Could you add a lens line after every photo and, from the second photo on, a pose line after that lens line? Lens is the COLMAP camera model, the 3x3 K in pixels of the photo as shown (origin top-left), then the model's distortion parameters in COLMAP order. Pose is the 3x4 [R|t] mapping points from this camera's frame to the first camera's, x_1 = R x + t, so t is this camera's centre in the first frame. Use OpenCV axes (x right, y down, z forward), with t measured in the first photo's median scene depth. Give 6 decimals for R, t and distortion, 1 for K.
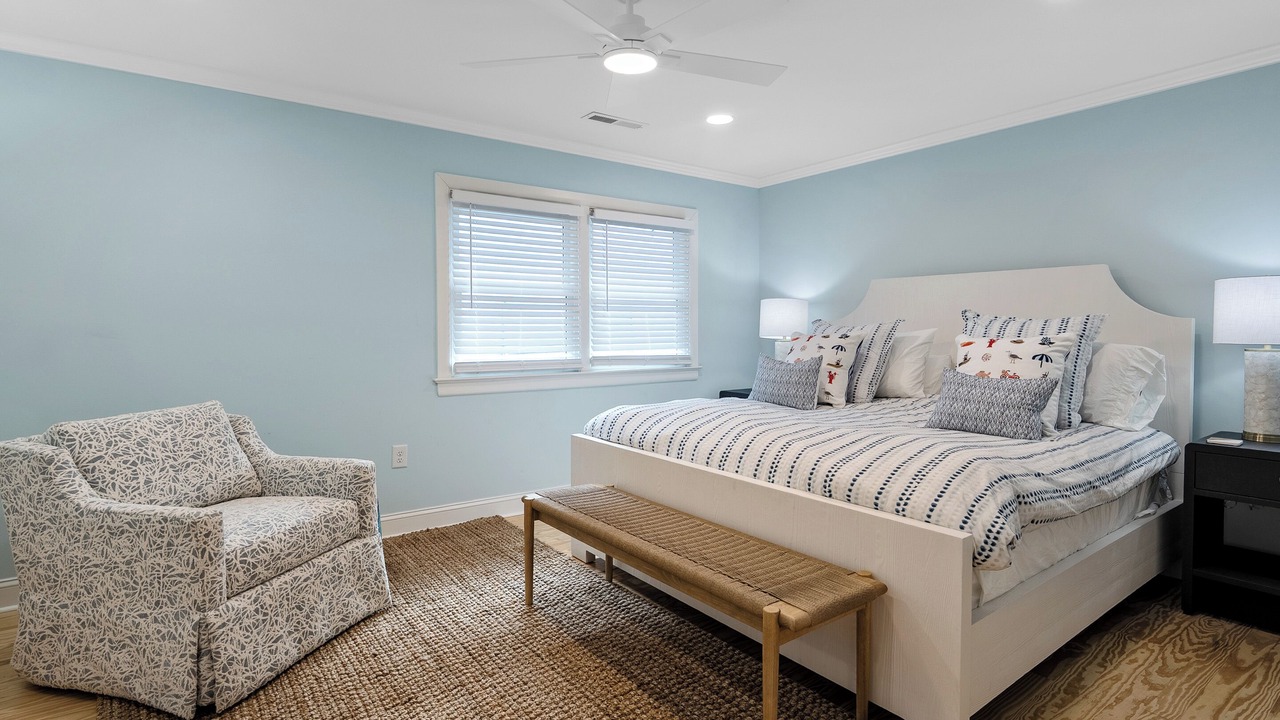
lens RADIAL K [[622.1, 0, 642.4], [0, 622.1, 356.7], [0, 0, 1]] dist [0.000594, 0.000027]
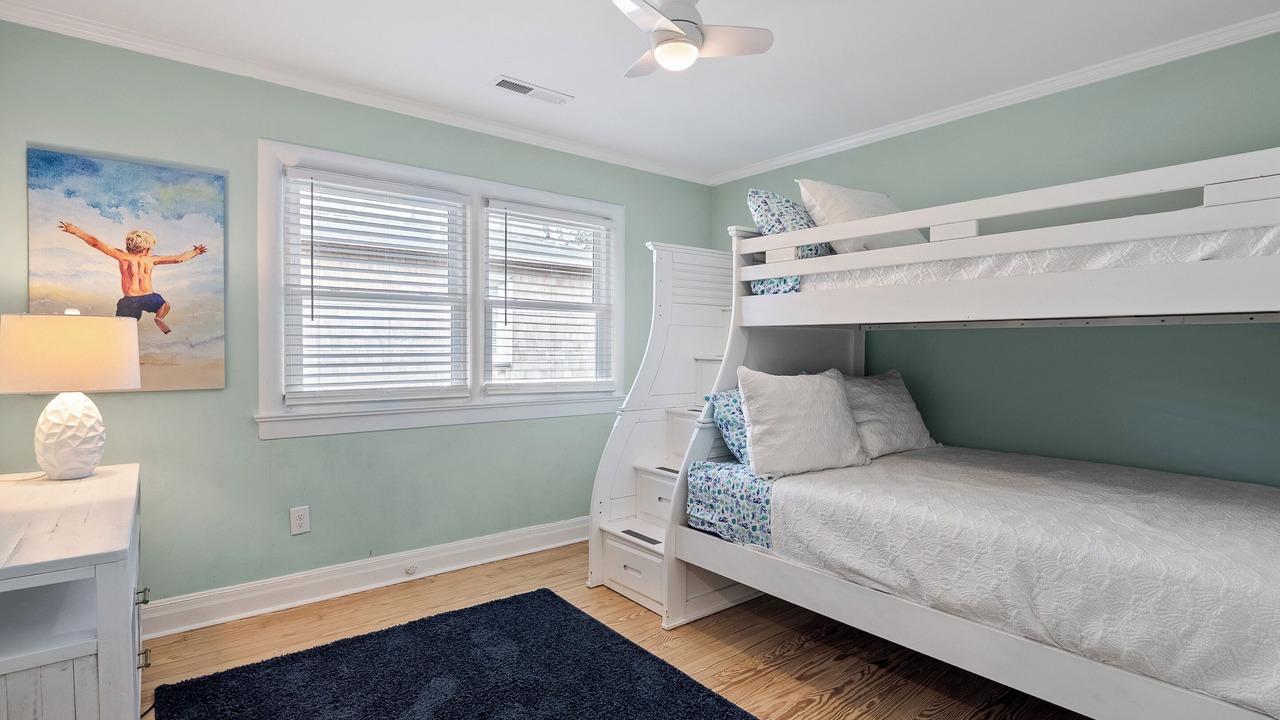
lens RADIAL K [[622.1, 0, 638.1], [0, 622.1, 358.6], [0, 0, 1]] dist [0.000594, 0.000027]
pose [[0.998134, 0.001324, 0.061043, 0.049504], [0.000062, 0.999742, -0.022693, -0.010442], [-0.061058, 0.022655, 0.997877, 0.196291]]
